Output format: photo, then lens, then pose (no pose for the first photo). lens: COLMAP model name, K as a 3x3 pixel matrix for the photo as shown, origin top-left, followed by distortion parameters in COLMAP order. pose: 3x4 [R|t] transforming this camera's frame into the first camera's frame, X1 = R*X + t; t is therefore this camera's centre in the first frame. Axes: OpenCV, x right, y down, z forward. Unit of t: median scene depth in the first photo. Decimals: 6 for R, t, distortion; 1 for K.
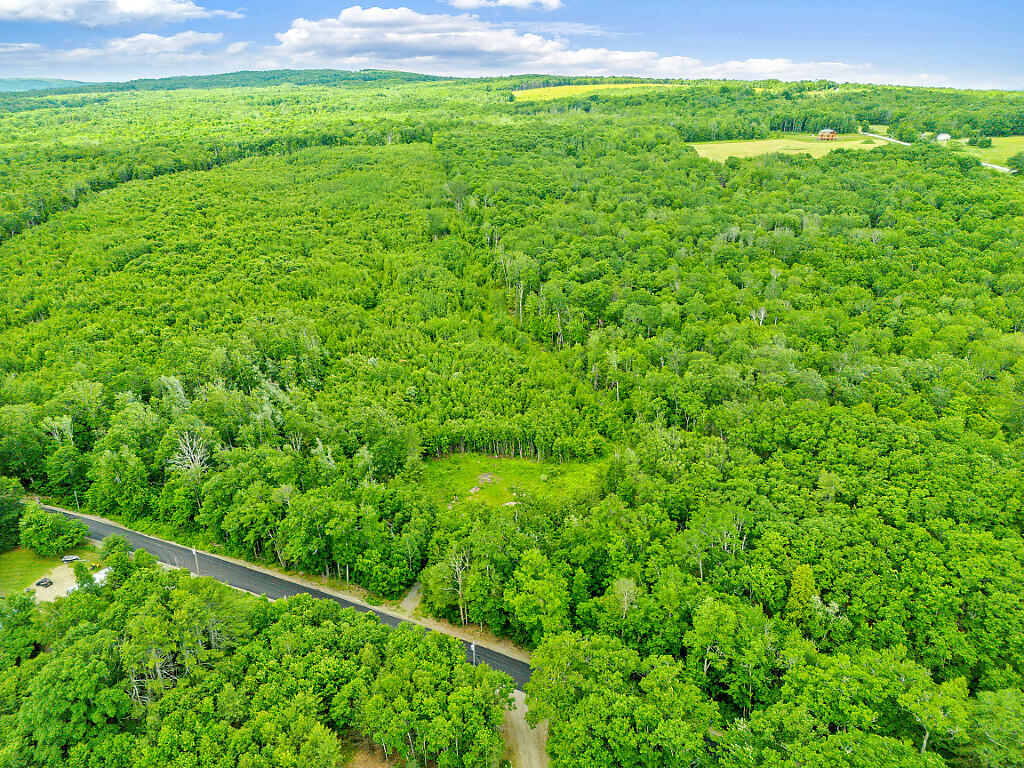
lens RADIAL K [[711.6, 0, 514.9], [0, 711.6, 387.2], [0, 0, 1]] dist [0.068425, -0.062111]
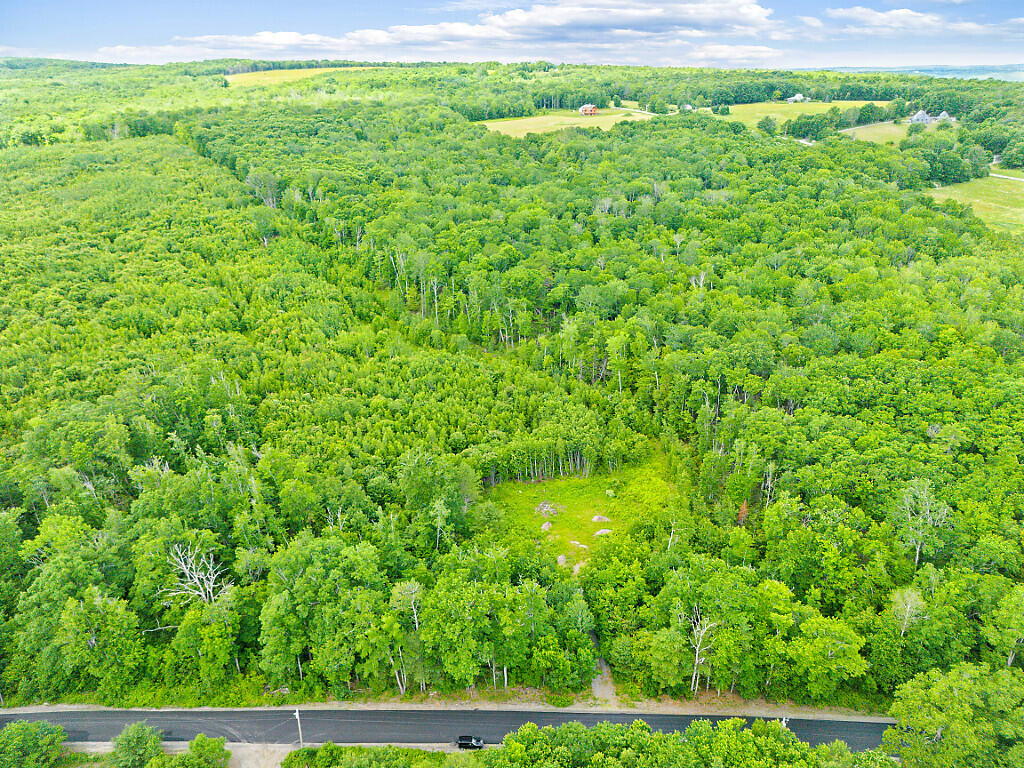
lens RADIAL K [[724.7, 0, 514.4], [0, 724.7, 384.4], [0, 0, 1]] dist [0.067539, -0.059210]
pose [[0.922253, -0.170635, 0.346890, -0.128025], [0.168955, 0.984991, 0.035327, -0.019679], [-0.347711, 0.026029, 0.937240, 0.077761]]
